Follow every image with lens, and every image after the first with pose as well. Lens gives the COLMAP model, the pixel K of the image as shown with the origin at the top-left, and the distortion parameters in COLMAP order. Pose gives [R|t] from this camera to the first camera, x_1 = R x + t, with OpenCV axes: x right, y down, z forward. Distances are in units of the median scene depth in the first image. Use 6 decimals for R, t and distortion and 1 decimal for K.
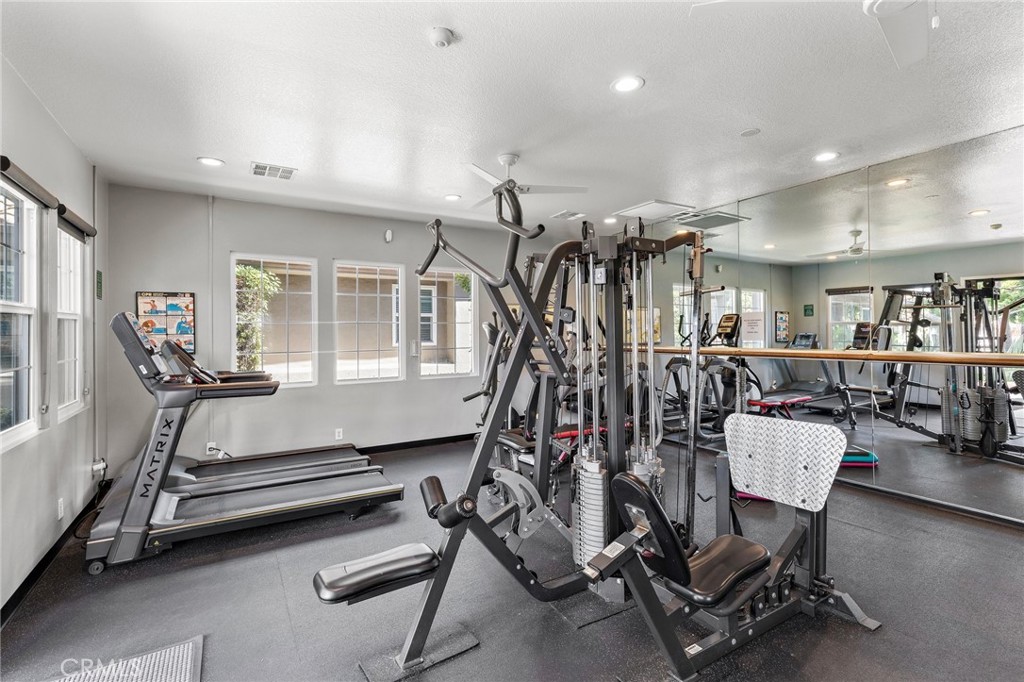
lens RADIAL K [[461.0, 0, 510.8], [0, 461.0, 334.7], [0, 0, 1]] dist [-0.000072, -0.000010]
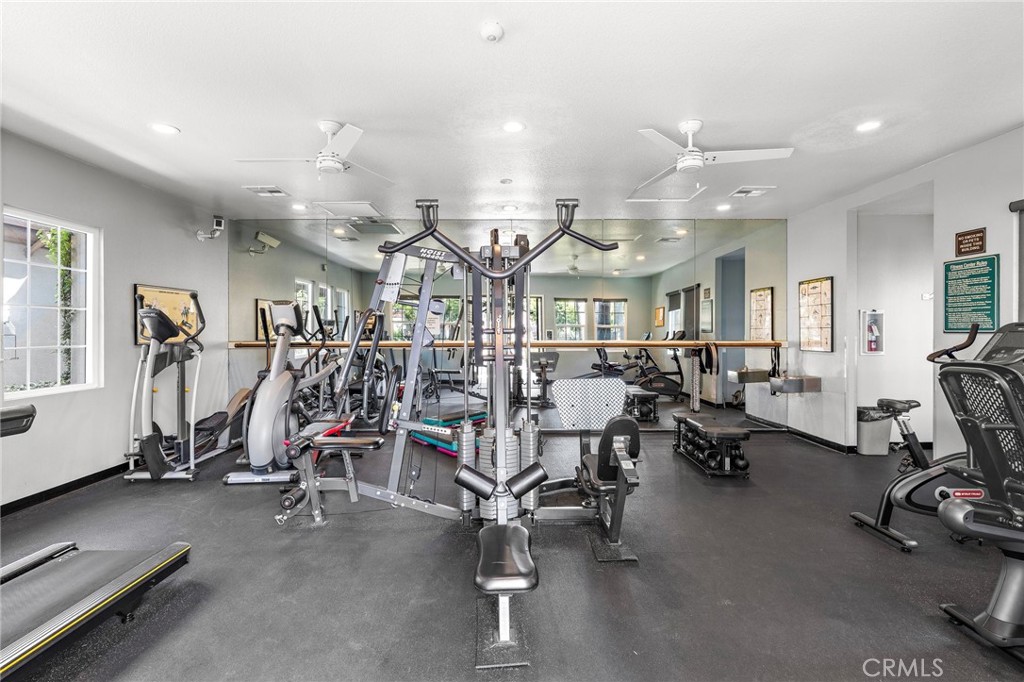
lens RADIAL K [[461.0, 0, 510.8], [0, 461.0, 334.7], [0, 0, 1]] dist [-0.000072, -0.000010]
pose [[0.528249, -0.001071, 0.849089, -0.367507], [-0.002214, 0.999994, 0.002639, 0.008746], [-0.849087, -0.003274, 0.528244, 0.146629]]
